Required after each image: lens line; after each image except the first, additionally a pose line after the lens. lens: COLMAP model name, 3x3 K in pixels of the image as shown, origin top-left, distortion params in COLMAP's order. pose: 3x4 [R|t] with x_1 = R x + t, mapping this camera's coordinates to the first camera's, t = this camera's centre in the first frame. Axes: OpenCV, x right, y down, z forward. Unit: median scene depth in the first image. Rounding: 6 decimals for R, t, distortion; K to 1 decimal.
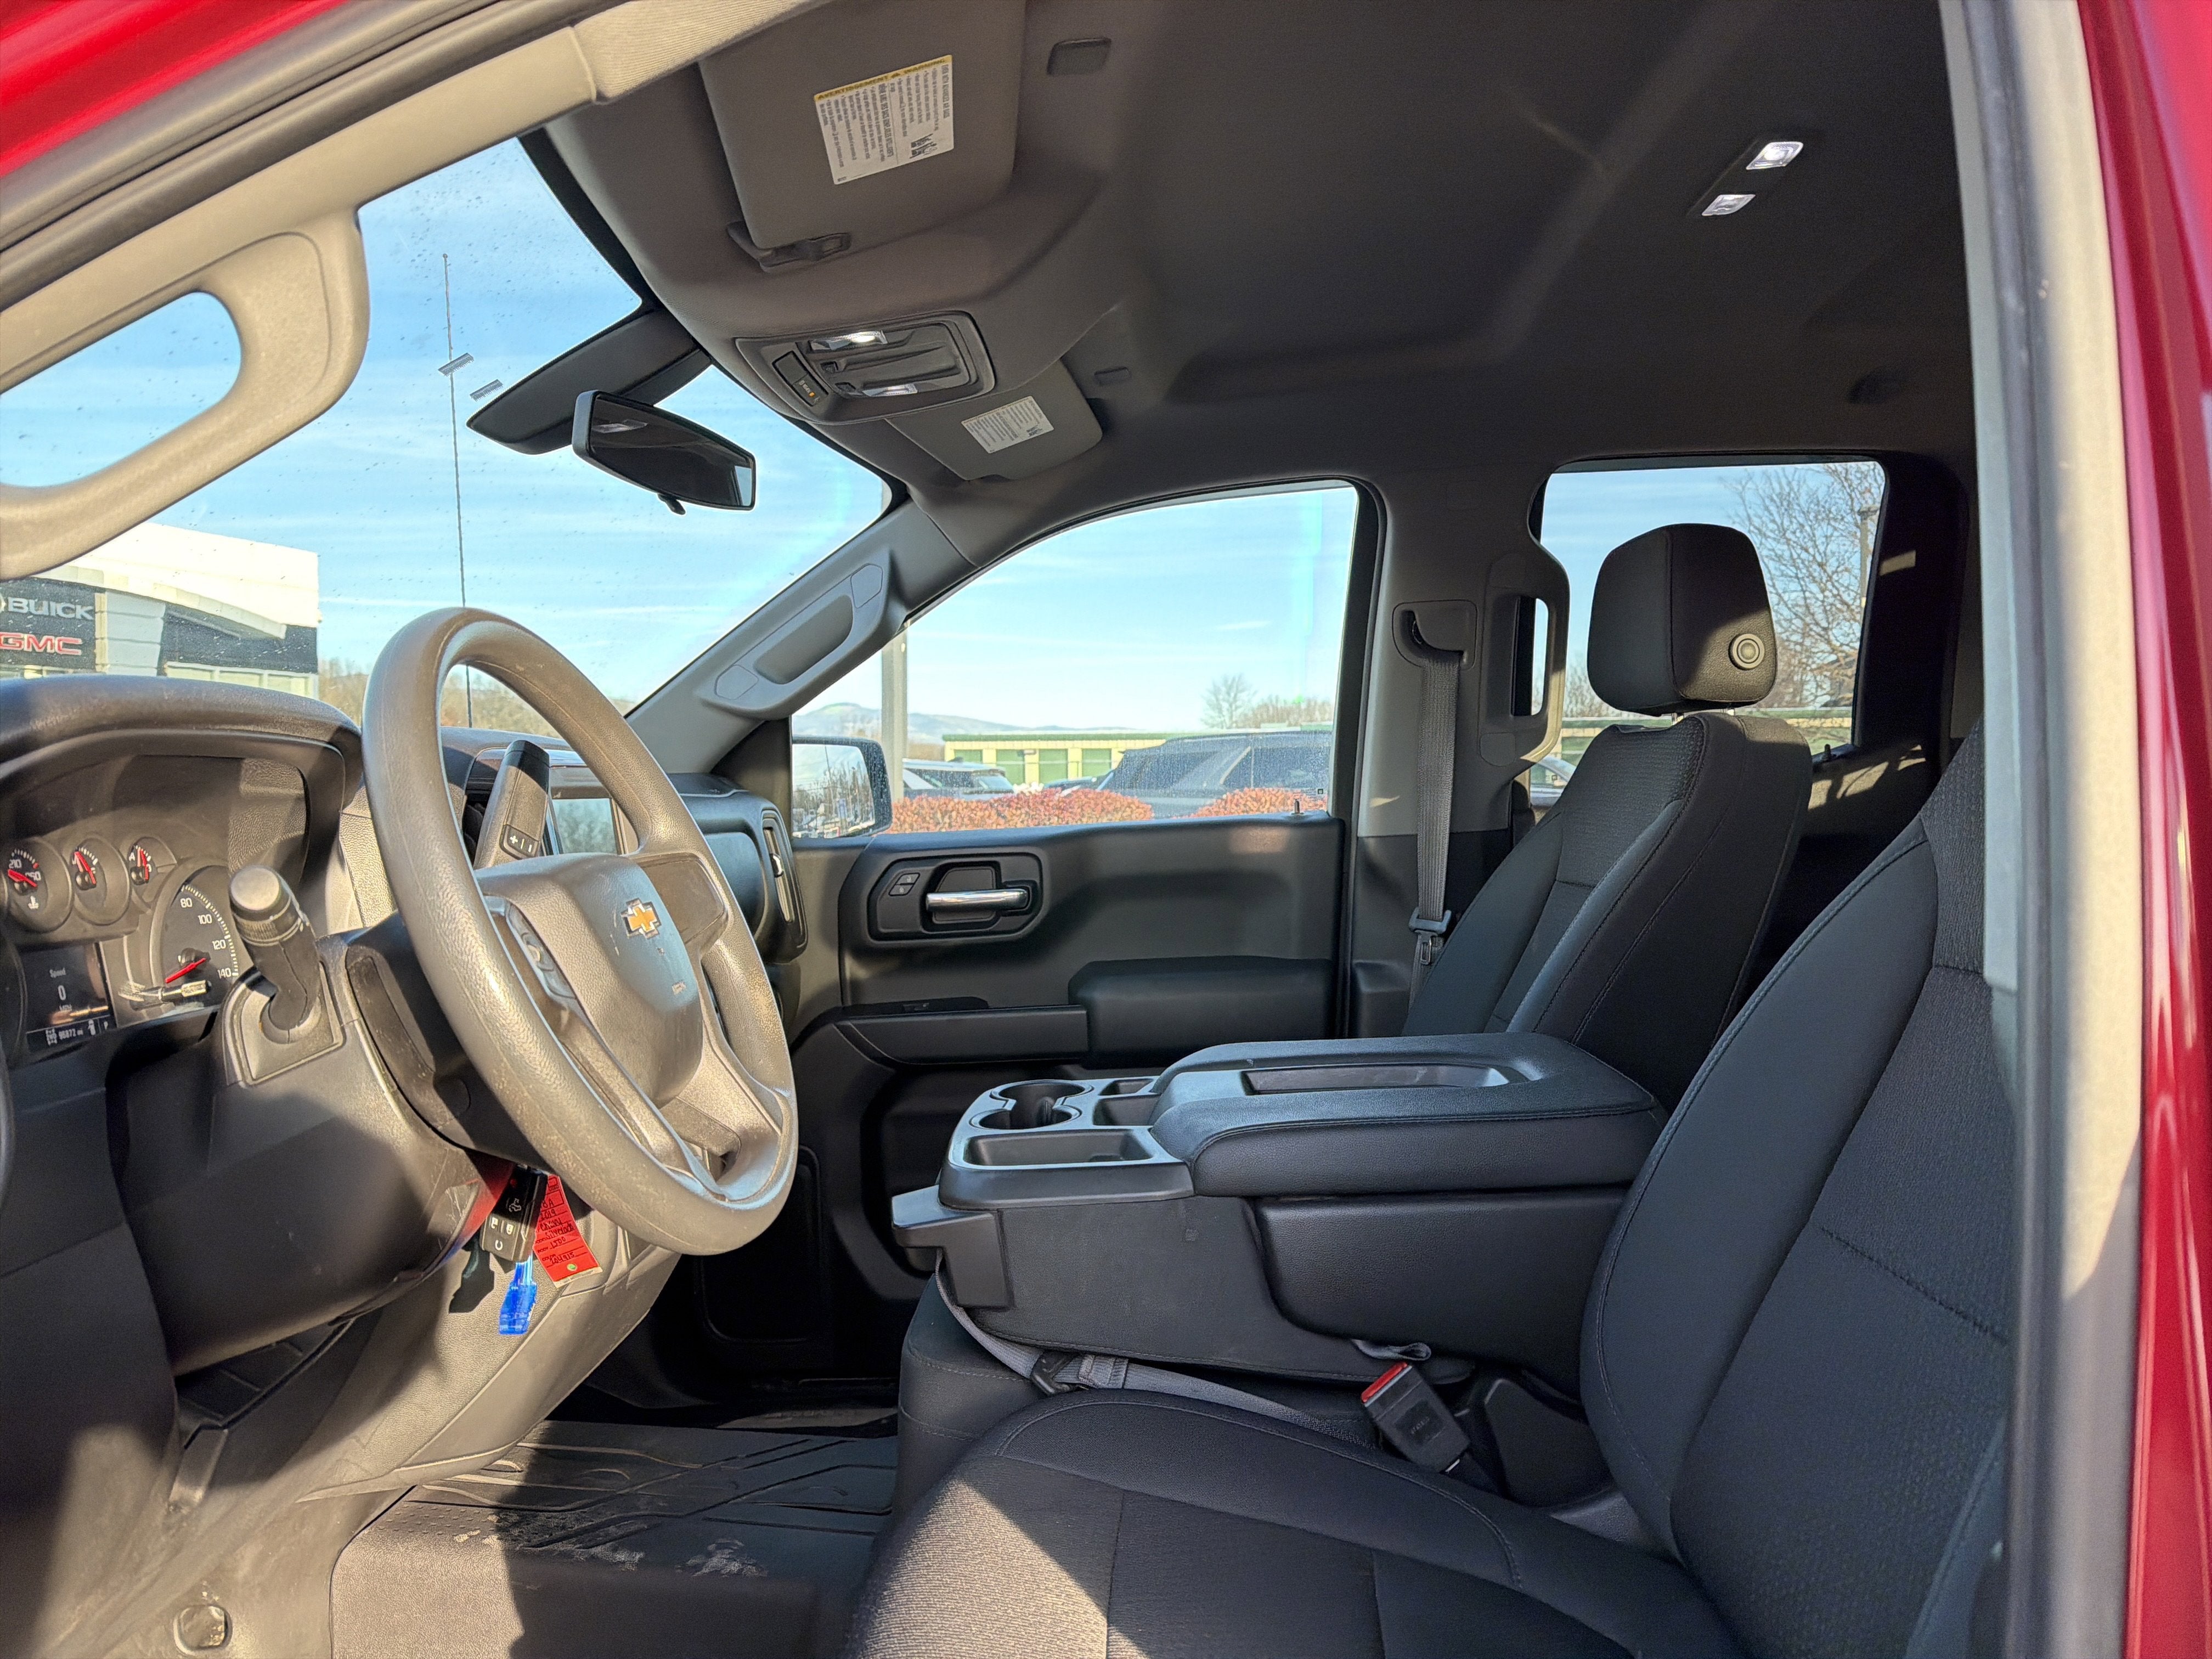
lens RADIAL K [[1578.1, 0, 1076.4], [0, 1578.1, 812.6], [0, 0, 1]] dist [0.093873, -0.167258]
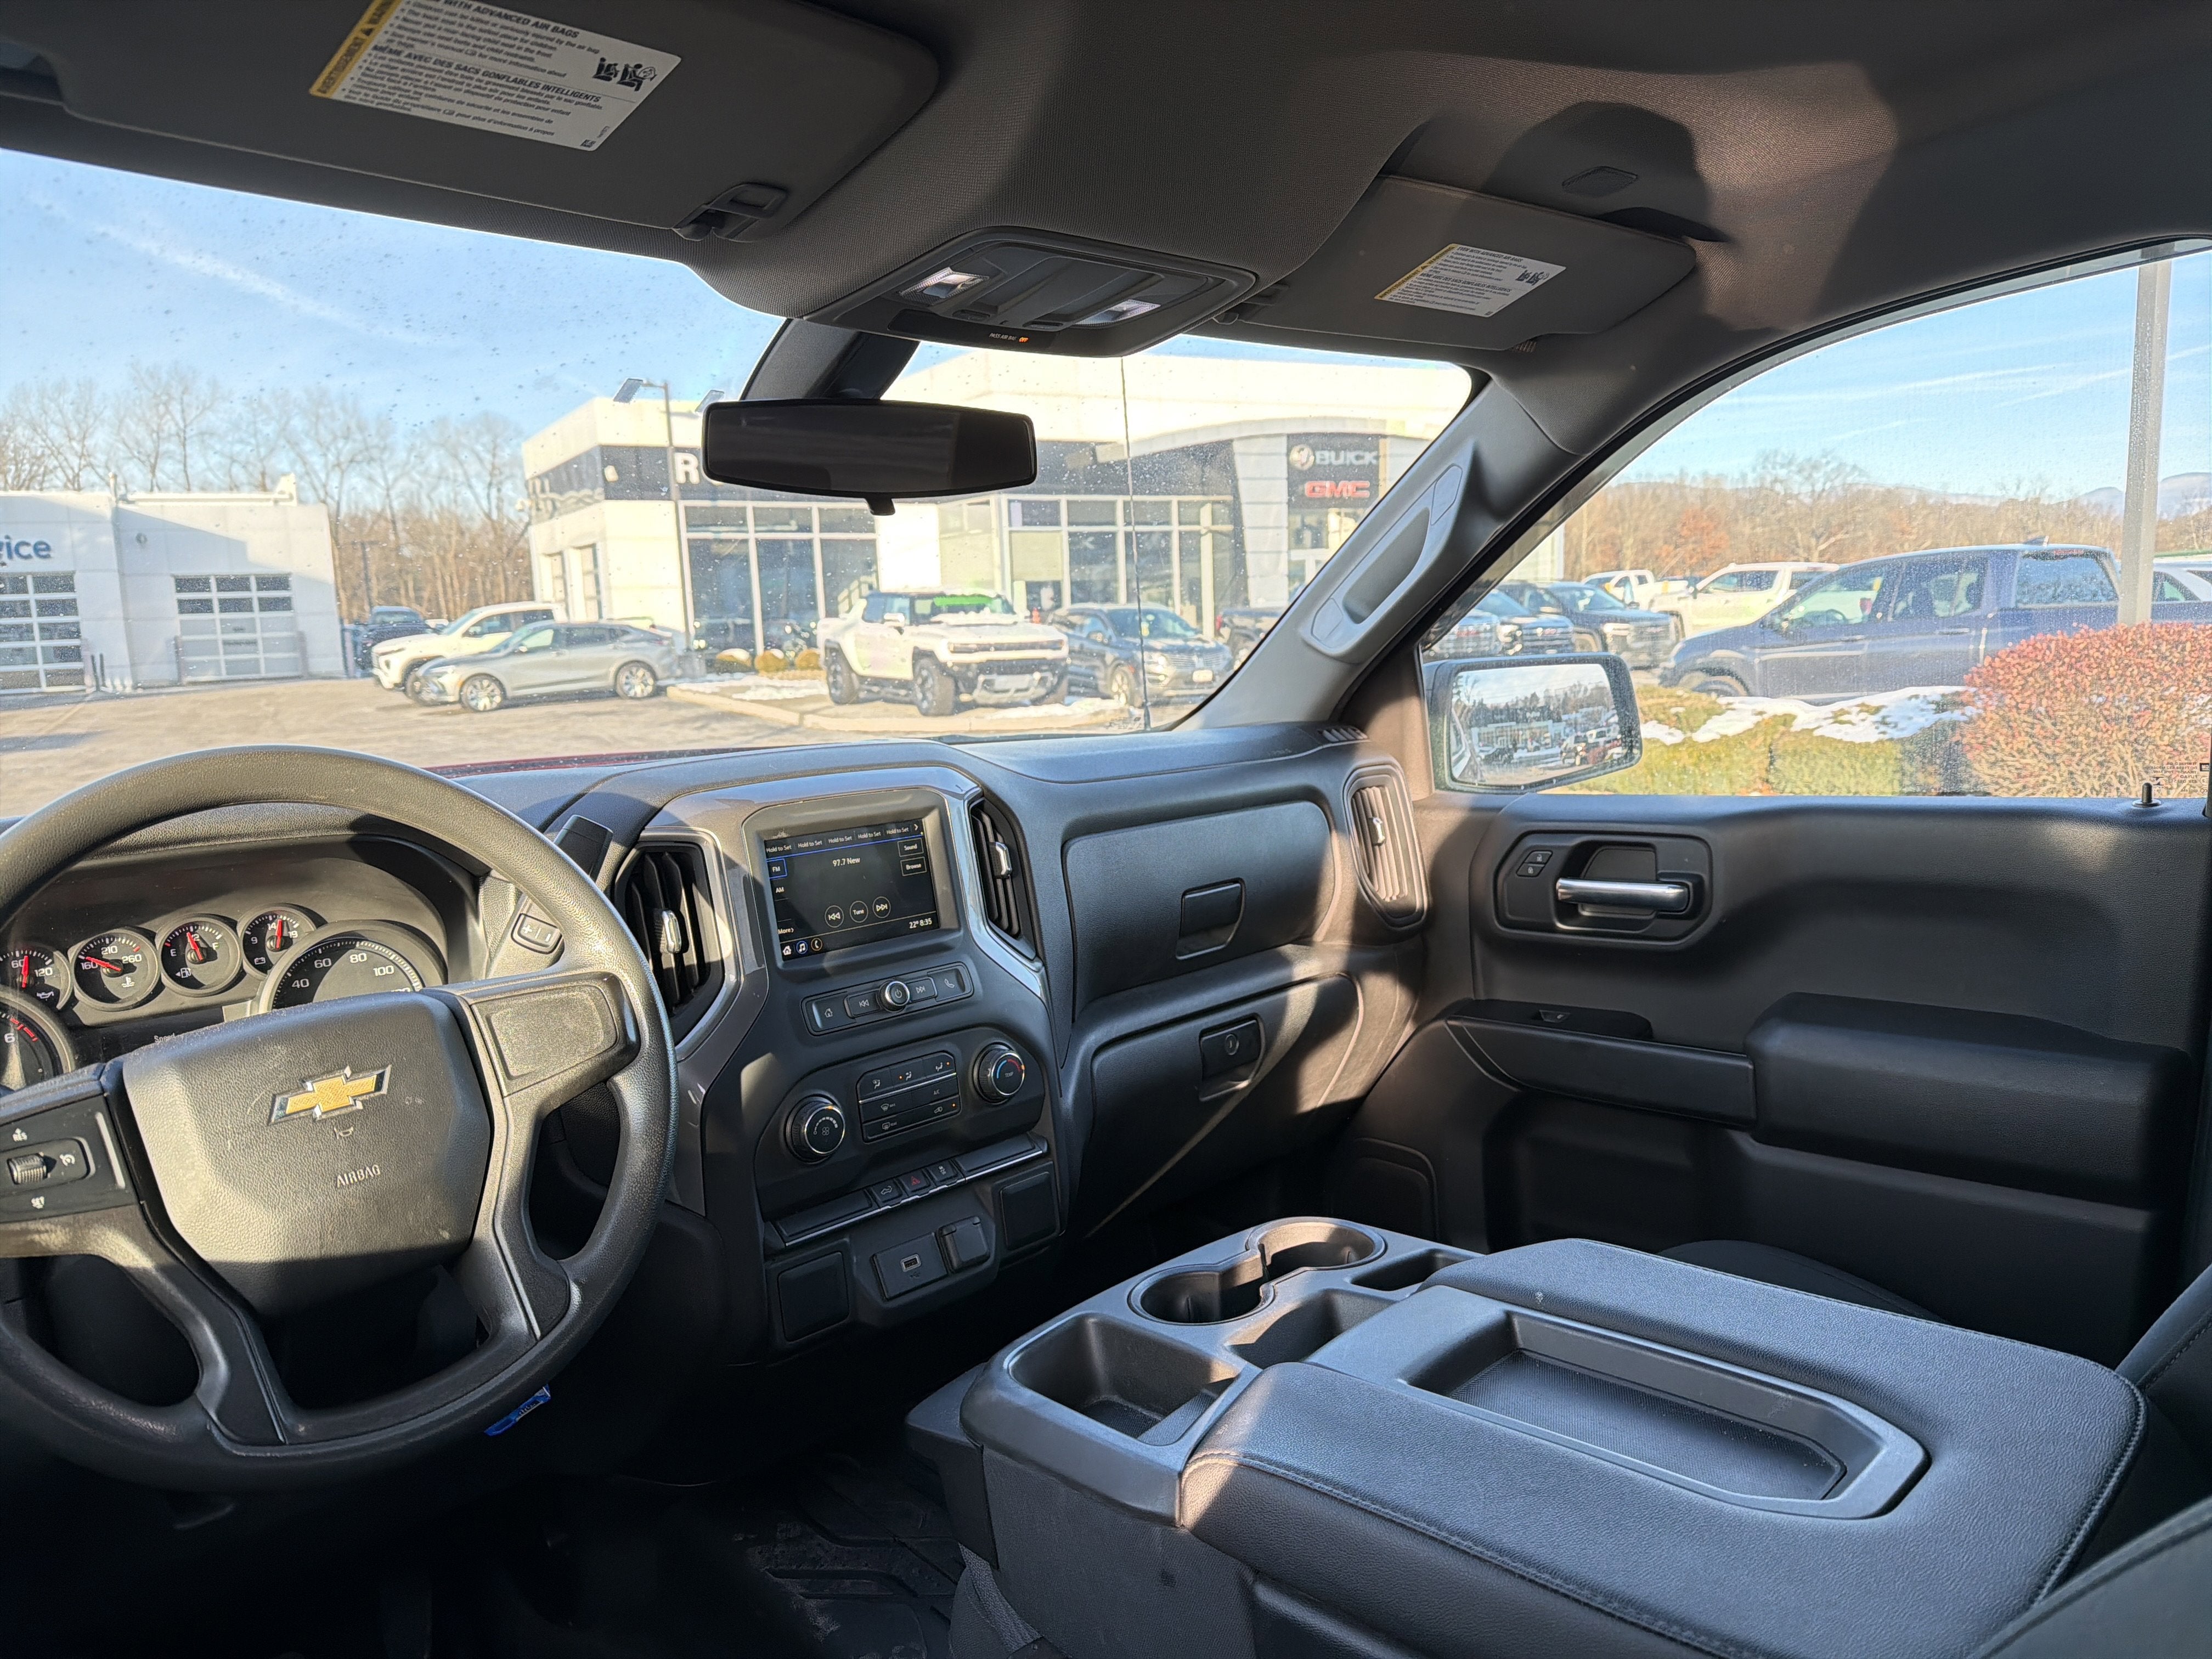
lens RADIAL K [[1531.1, 0, 1106.0], [0, 1531.1, 829.5], [0, 0, 1]] dist [-0.006183, -0.004763]
pose [[0.655434, 0.083326, -0.750642, 0.317773], [0.040825, 0.988533, 0.145380, -0.090018], [0.754148, -0.125932, 0.644516, 0.345042]]
